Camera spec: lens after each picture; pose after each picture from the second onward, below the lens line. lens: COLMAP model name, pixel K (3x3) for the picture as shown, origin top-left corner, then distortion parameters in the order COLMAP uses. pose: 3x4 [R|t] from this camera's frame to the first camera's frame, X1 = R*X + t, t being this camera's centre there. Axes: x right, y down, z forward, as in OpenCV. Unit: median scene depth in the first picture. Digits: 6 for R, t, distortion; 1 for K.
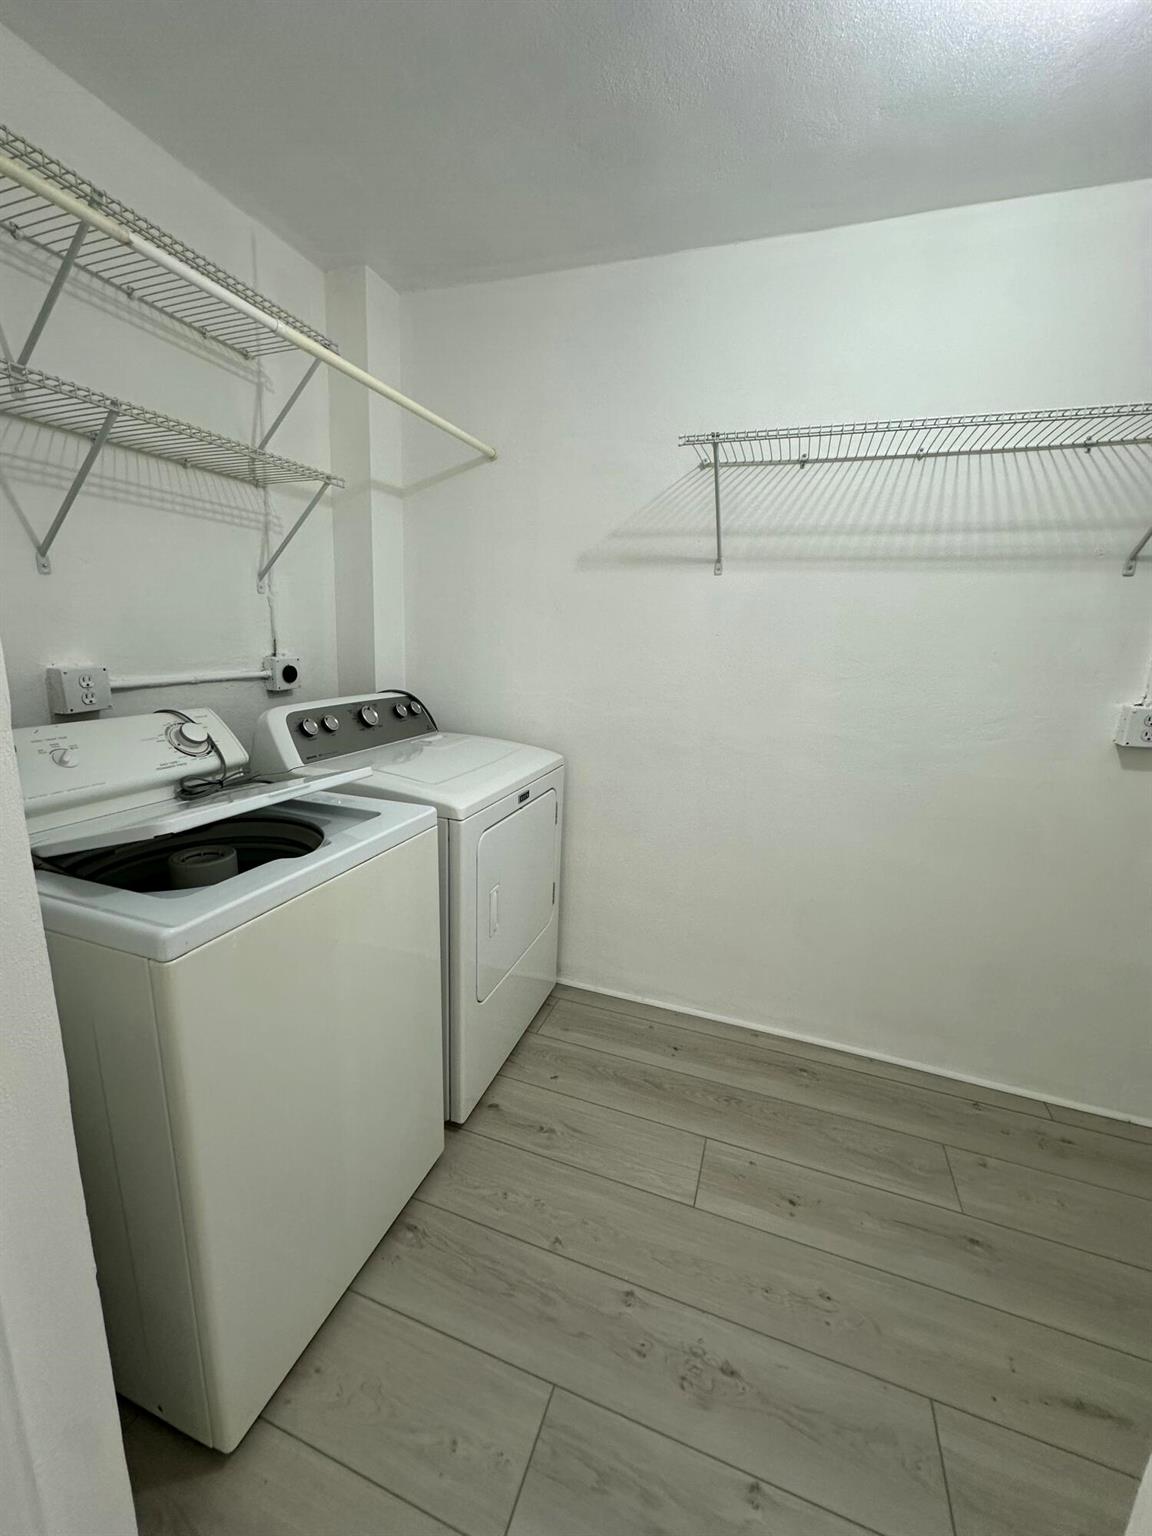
lens RADIAL K [[614.6, 0, 577.6], [0, 614.6, 767.5], [0, 0, 1]] dist [0.000119, 0.000171]
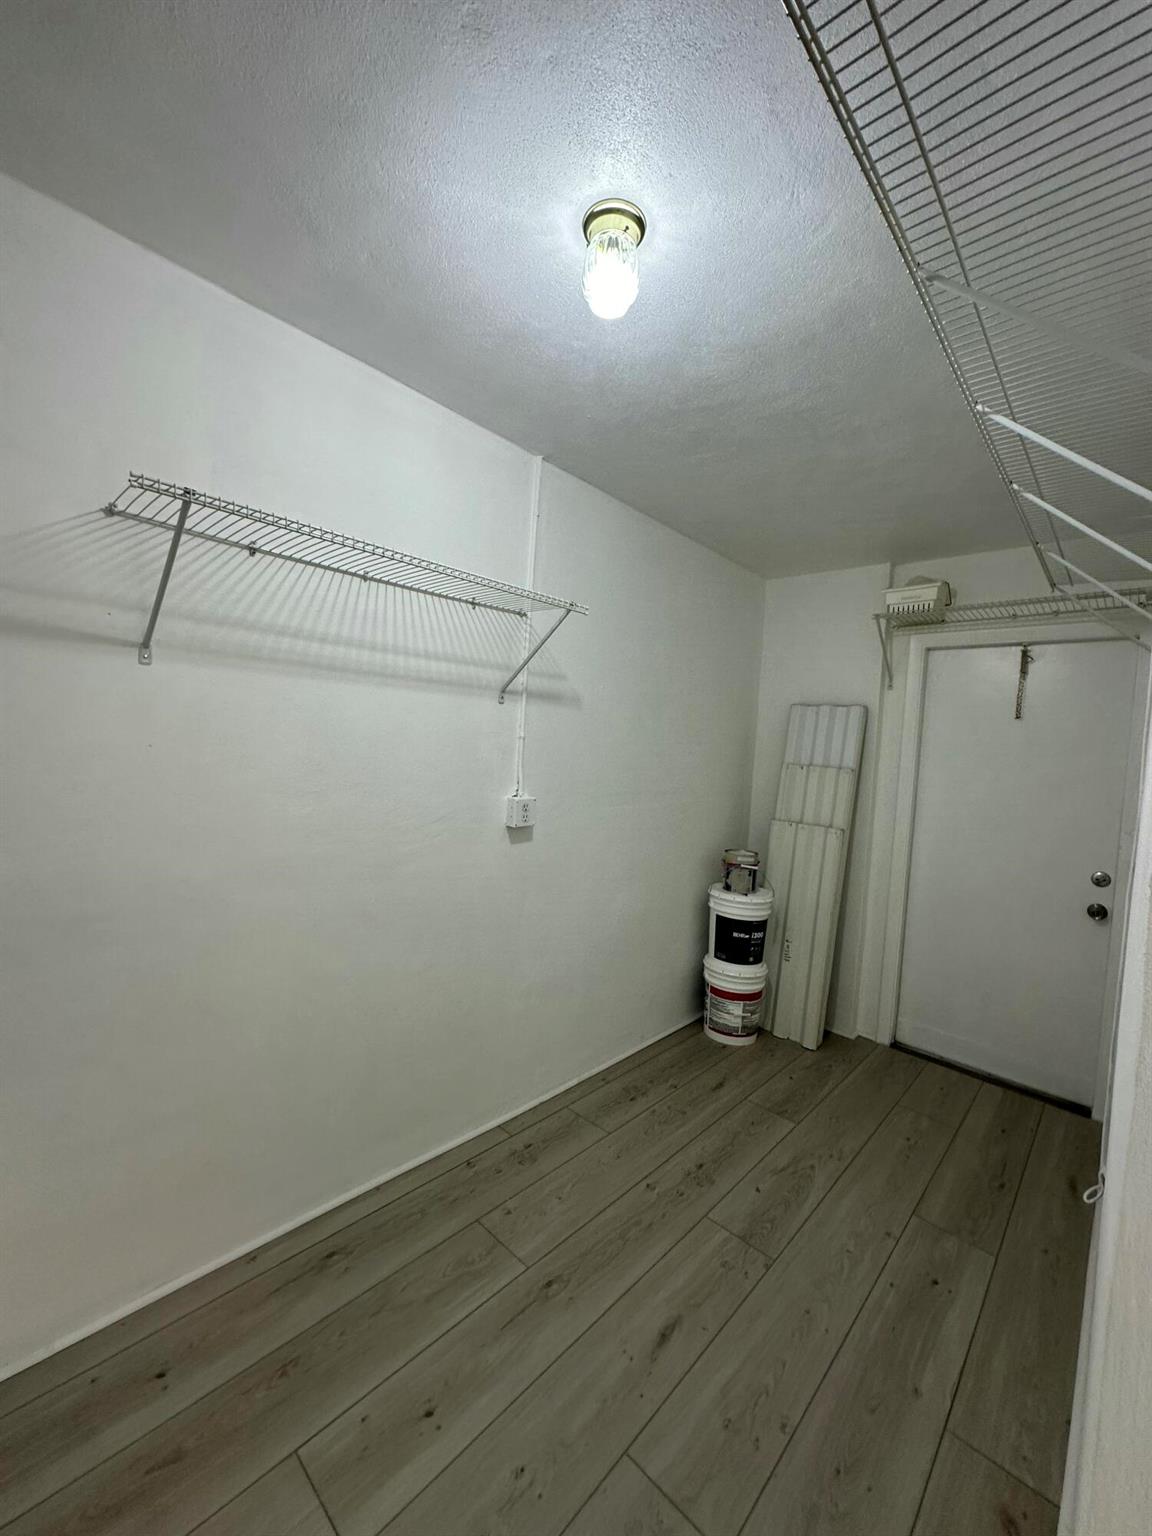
lens RADIAL K [[614.6, 0, 577.6], [0, 614.6, 767.5], [0, 0, 1]] dist [0.000119, 0.000171]
pose [[0.403264, -0.051304, 0.913644, -0.256904], [0.147759, 0.988976, -0.009684, -0.121761], [-0.903075, 0.138904, 0.406399, 0.287817]]
